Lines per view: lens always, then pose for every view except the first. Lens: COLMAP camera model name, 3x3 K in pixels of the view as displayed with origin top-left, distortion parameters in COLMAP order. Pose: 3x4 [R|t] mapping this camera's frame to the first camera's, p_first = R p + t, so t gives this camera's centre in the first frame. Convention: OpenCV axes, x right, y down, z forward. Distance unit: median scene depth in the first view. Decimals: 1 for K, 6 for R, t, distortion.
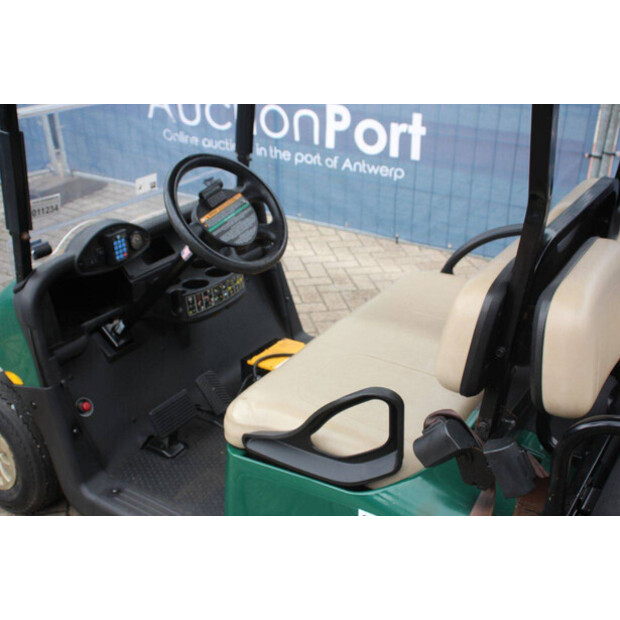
lens RADIAL K [[758.6, 0, 310.0], [0, 758.6, 310.0], [0, 0, 1]] dist [0.001256, 0.017827]
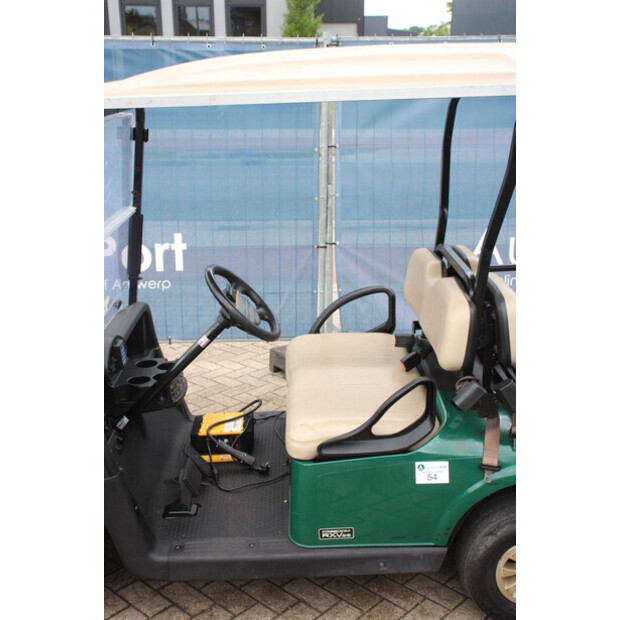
lens RADIAL K [[758.6, 0, 310.0], [0, 758.6, 310.0], [0, 0, 1]] dist [0.001256, 0.017827]
pose [[0.830315, -0.170040, 0.530720, -0.633908], [0.251269, 0.964250, -0.084172, 0.026983], [-0.497435, 0.203243, 0.843357, -0.189762]]
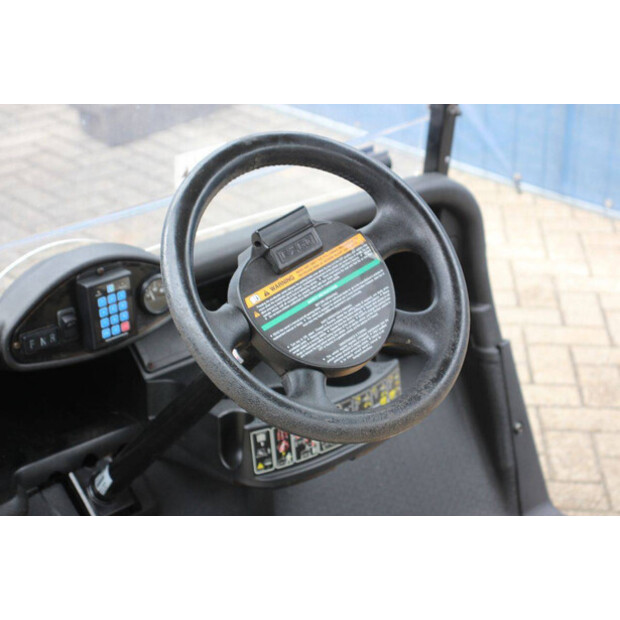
lens RADIAL K [[1440.5, 0, 310.0], [0, 1440.5, 310.0], [0, 0, 1]] dist [0.383231, -0.042947]
pose [[0.965476, 0.104797, -0.238482, 0.064929], [-0.106215, 0.994319, 0.006934, -0.101067], [0.237854, 0.018636, 0.971122, 0.198300]]
